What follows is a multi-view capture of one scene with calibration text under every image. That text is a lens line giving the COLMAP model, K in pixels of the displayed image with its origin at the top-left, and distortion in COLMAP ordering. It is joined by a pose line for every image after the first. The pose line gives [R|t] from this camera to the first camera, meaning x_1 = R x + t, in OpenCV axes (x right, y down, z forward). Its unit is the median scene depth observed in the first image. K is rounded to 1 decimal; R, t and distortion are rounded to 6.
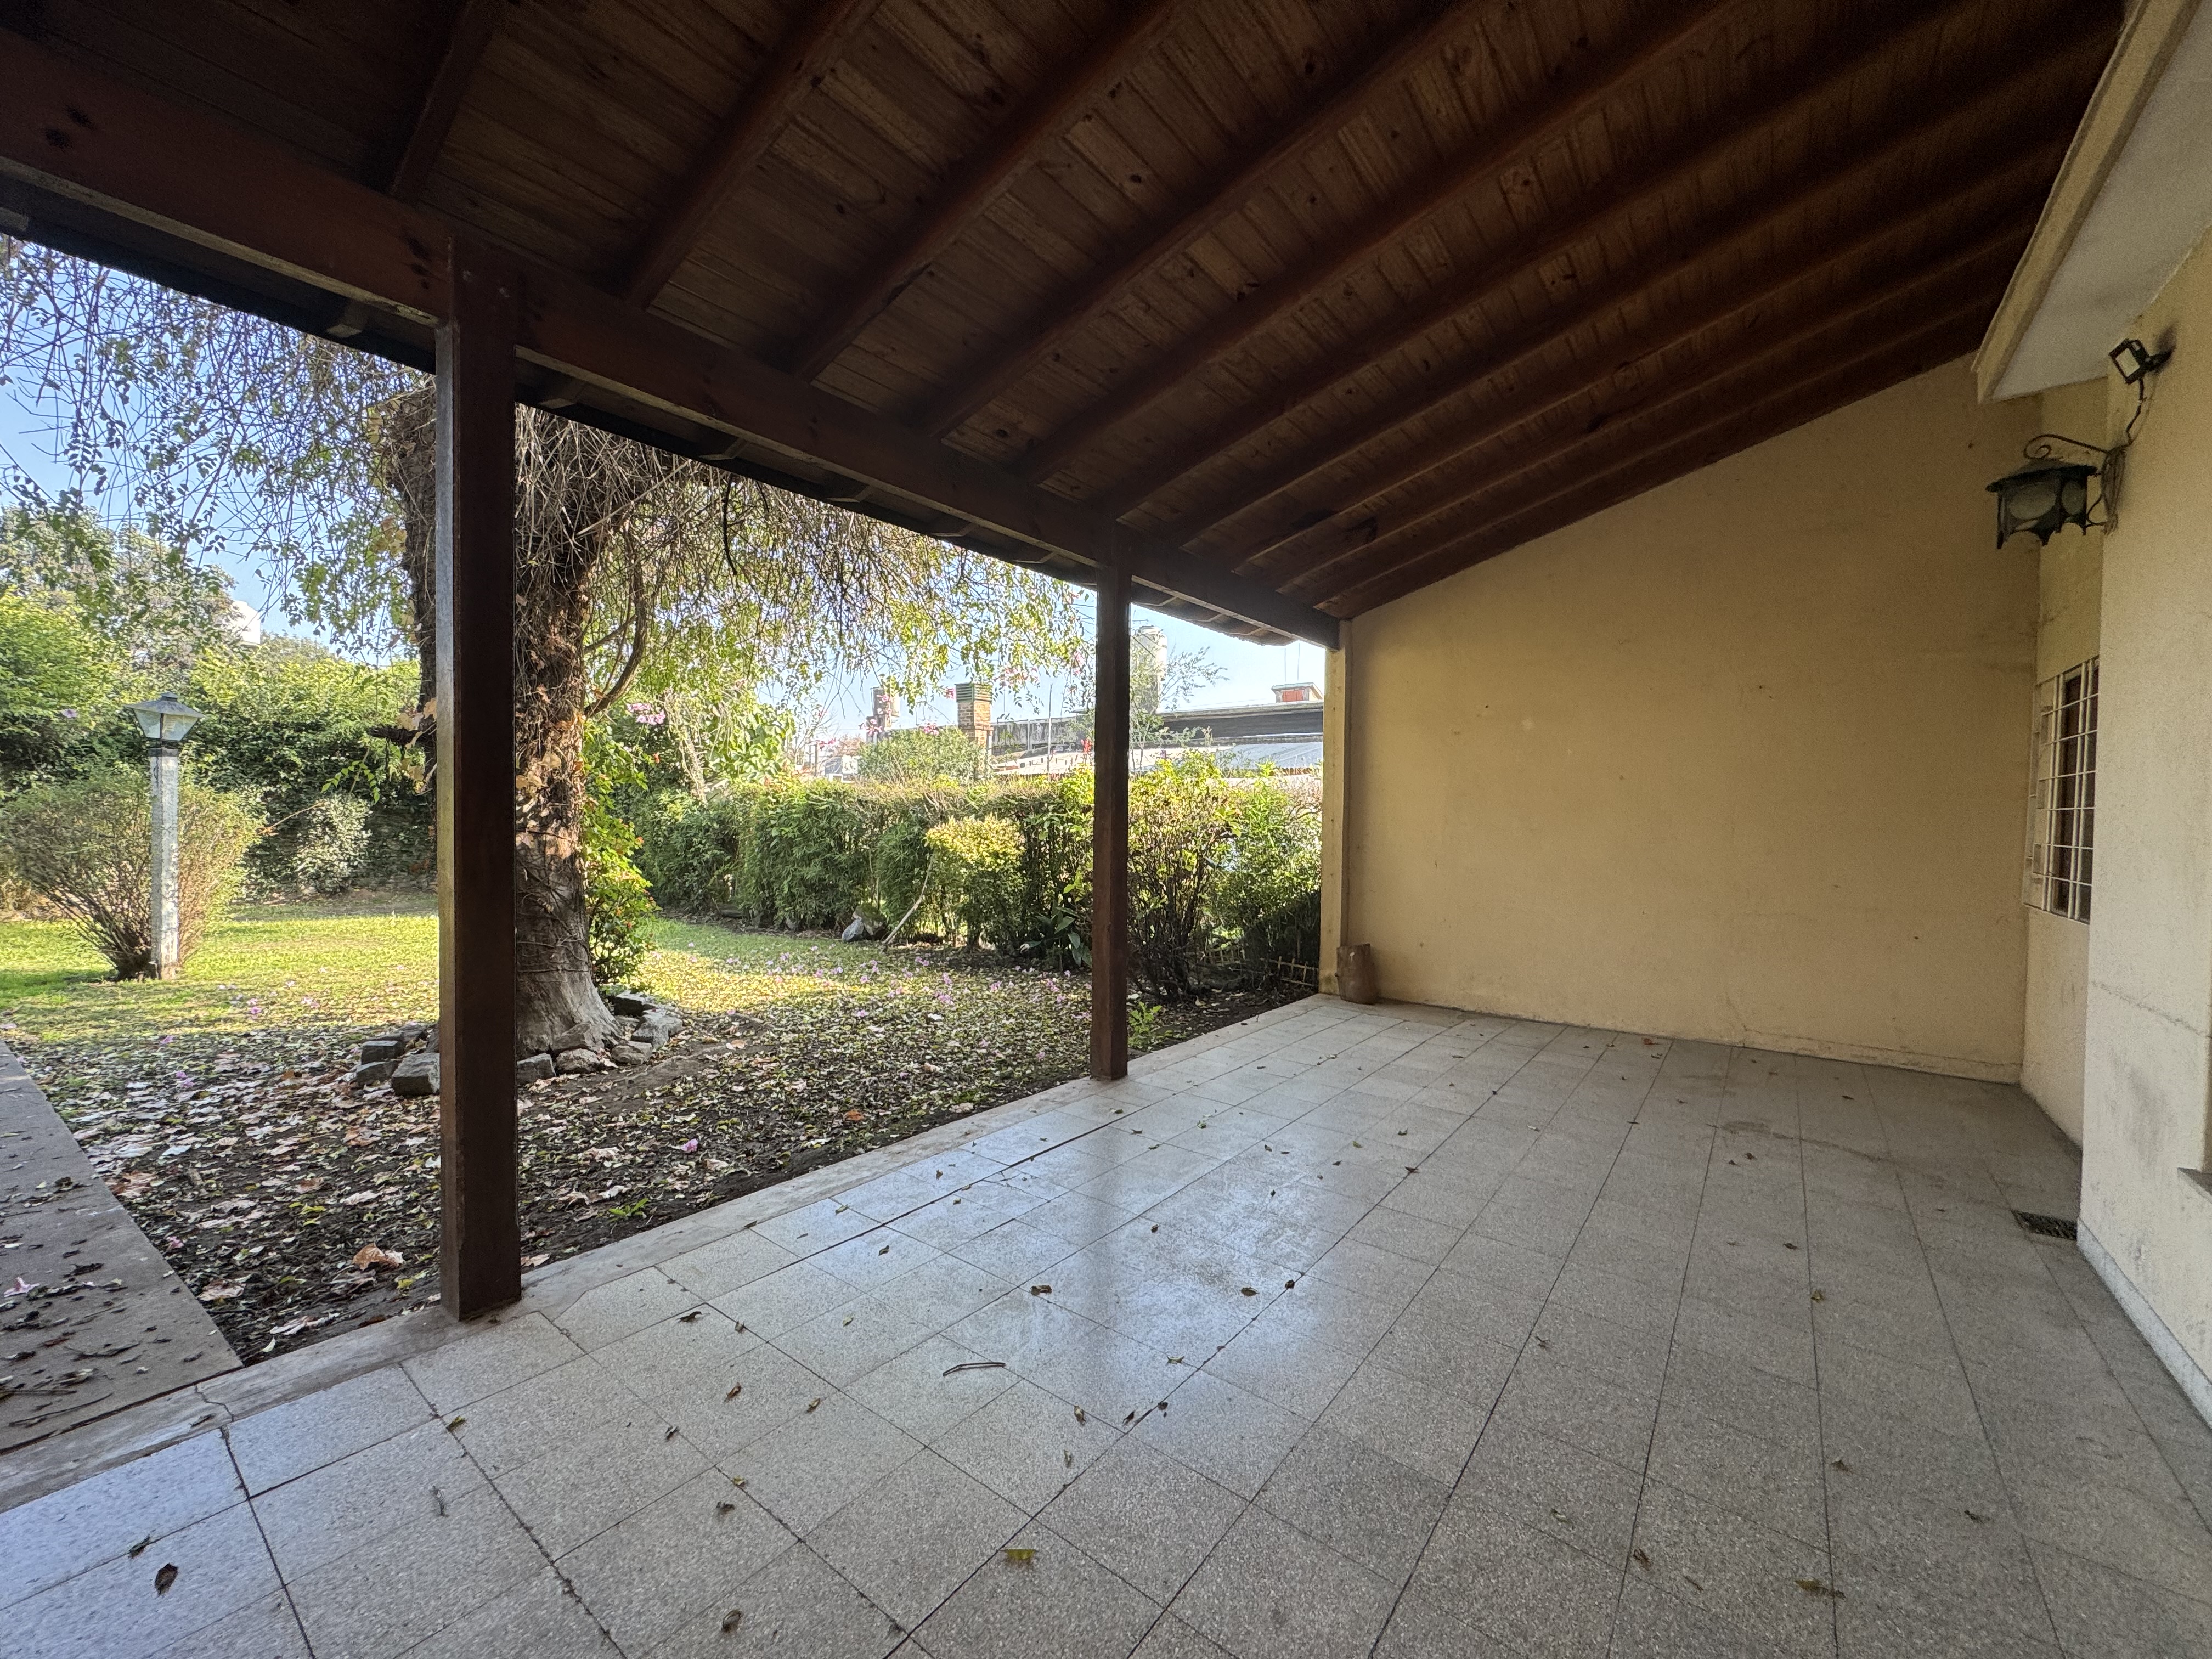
lens RADIAL K [[880.8, 0, 1105.5], [0, 880.8, 831.5], [0, 0, 1]] dist [-0.000880, -0.000113]
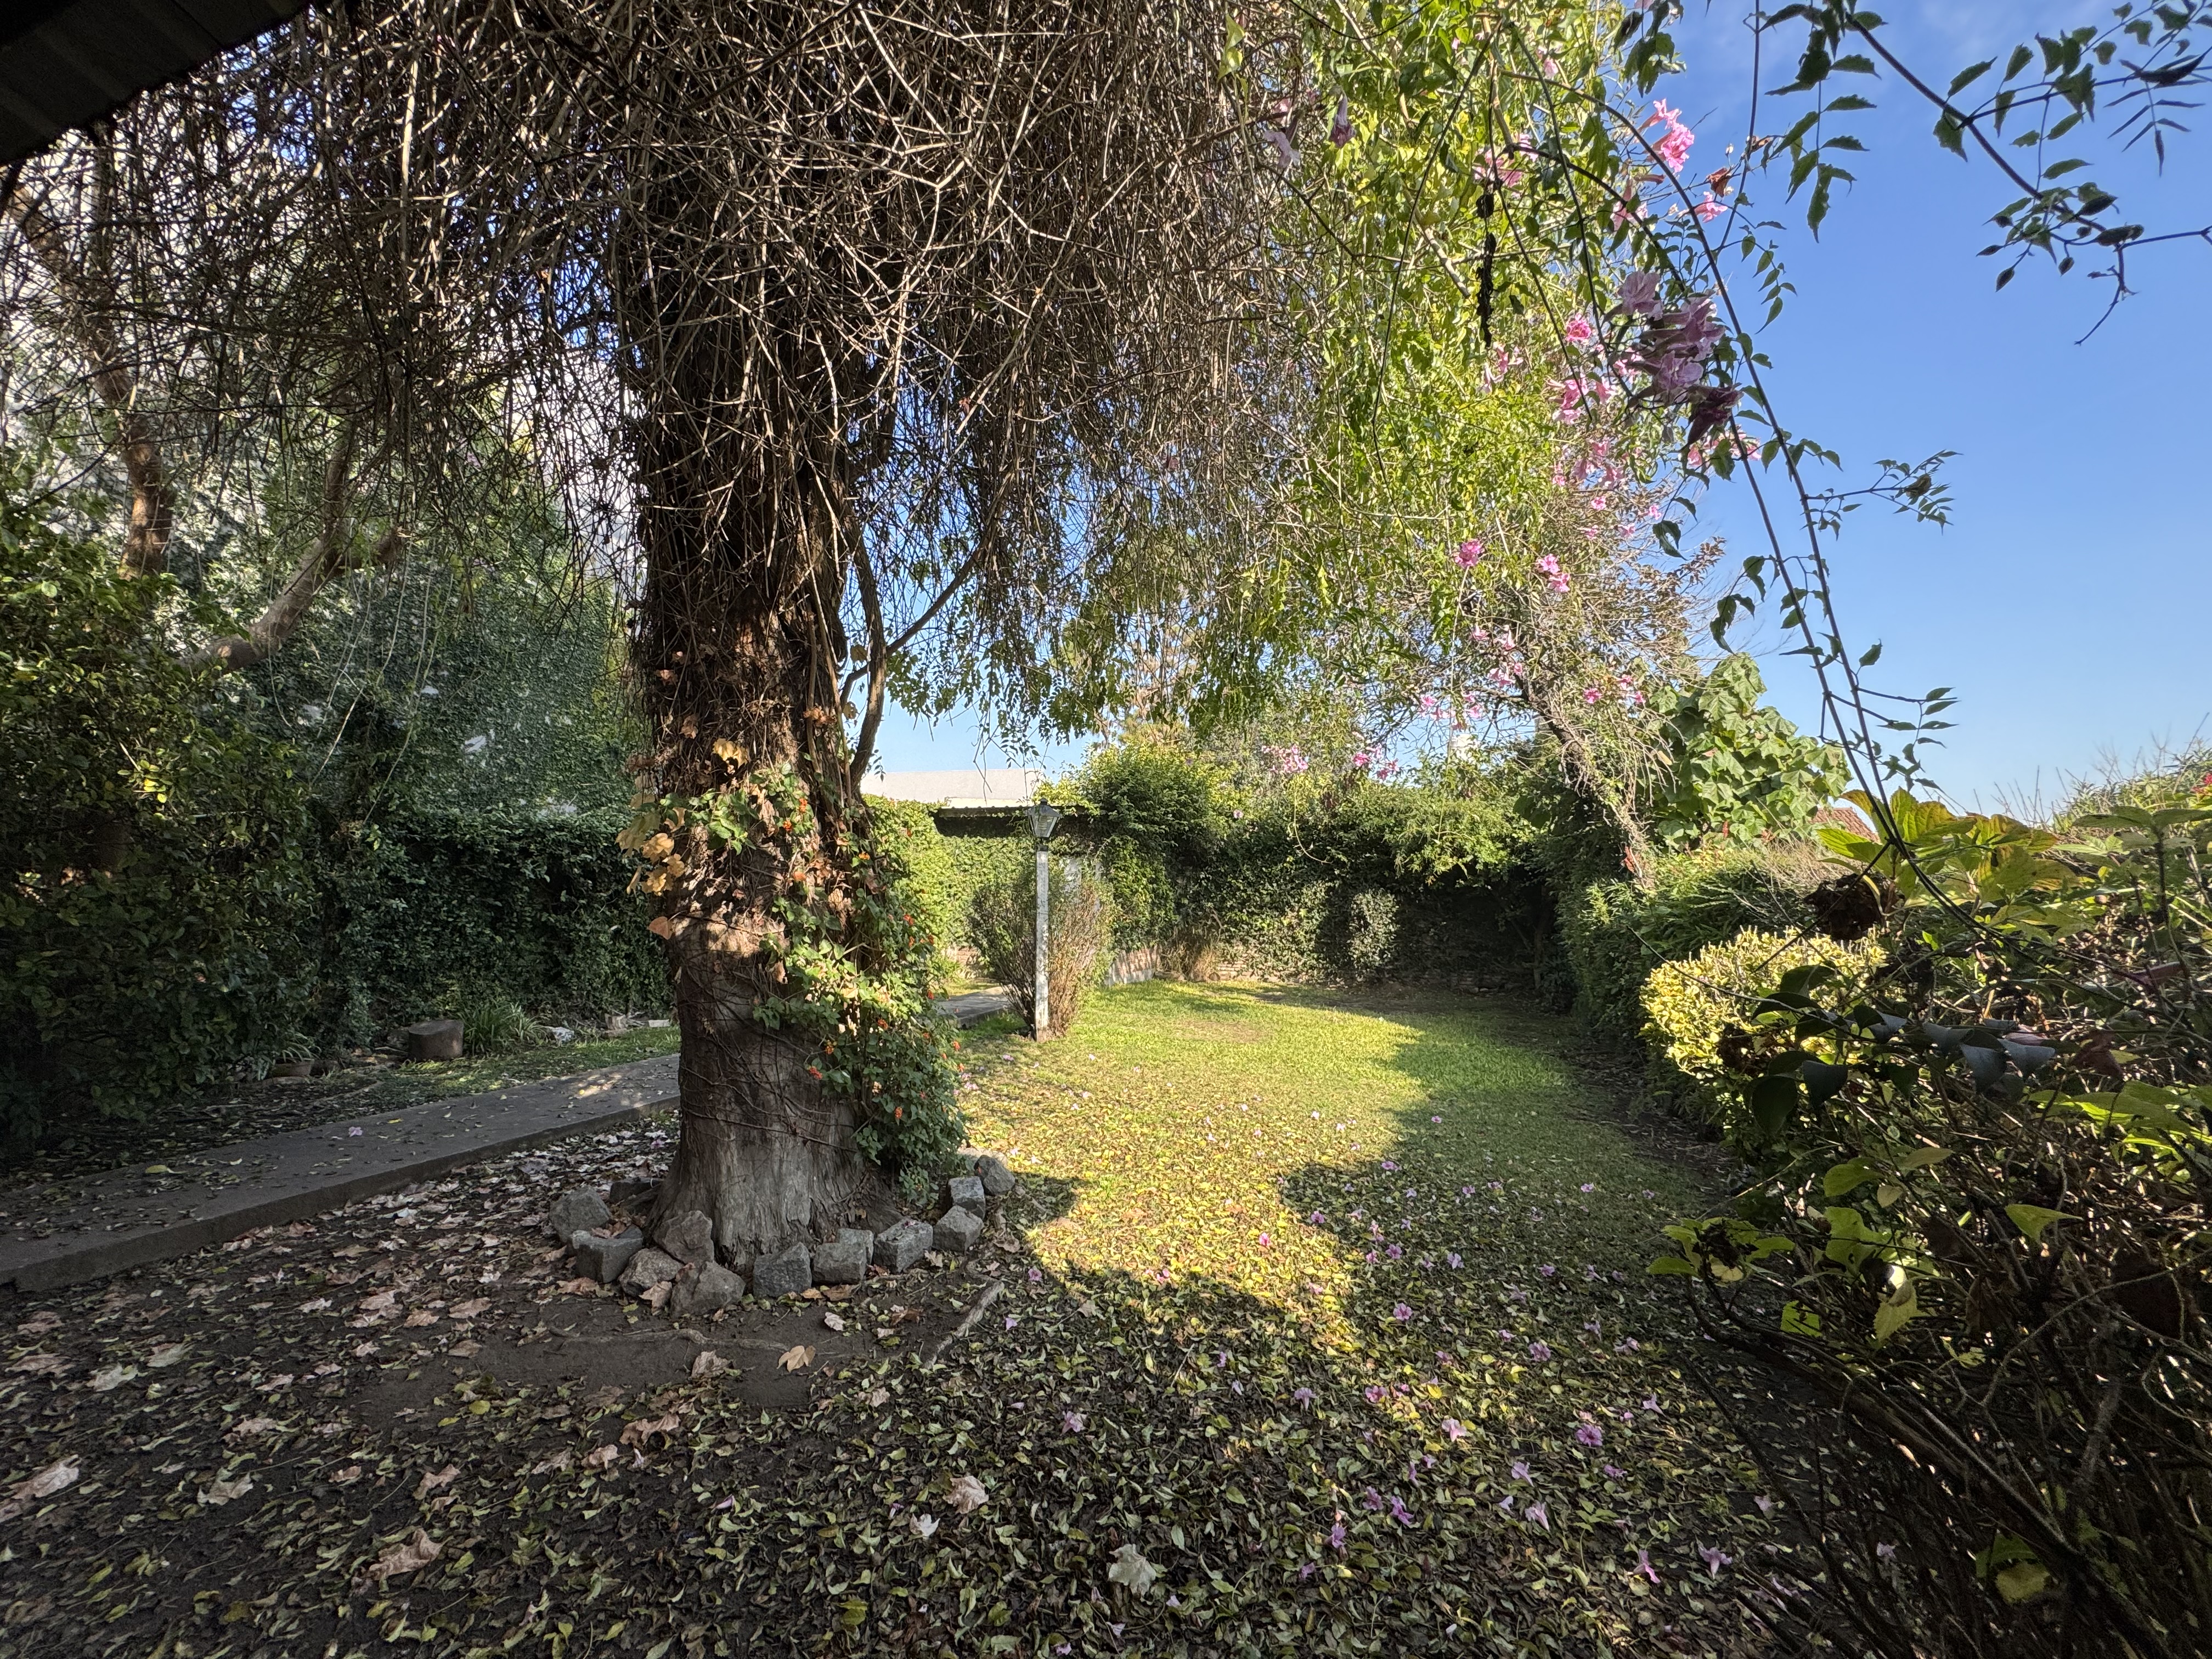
lens RADIAL K [[880.8, 0, 1105.6], [0, 880.8, 828.4], [0, 0, 1]] dist [-0.000880, -0.000113]
pose [[0.291891, -0.073421, -0.953629, 0.064329], [-0.041711, 0.995124, -0.089383, -0.008152], [0.955542, 0.065867, 0.287405, 0.408576]]
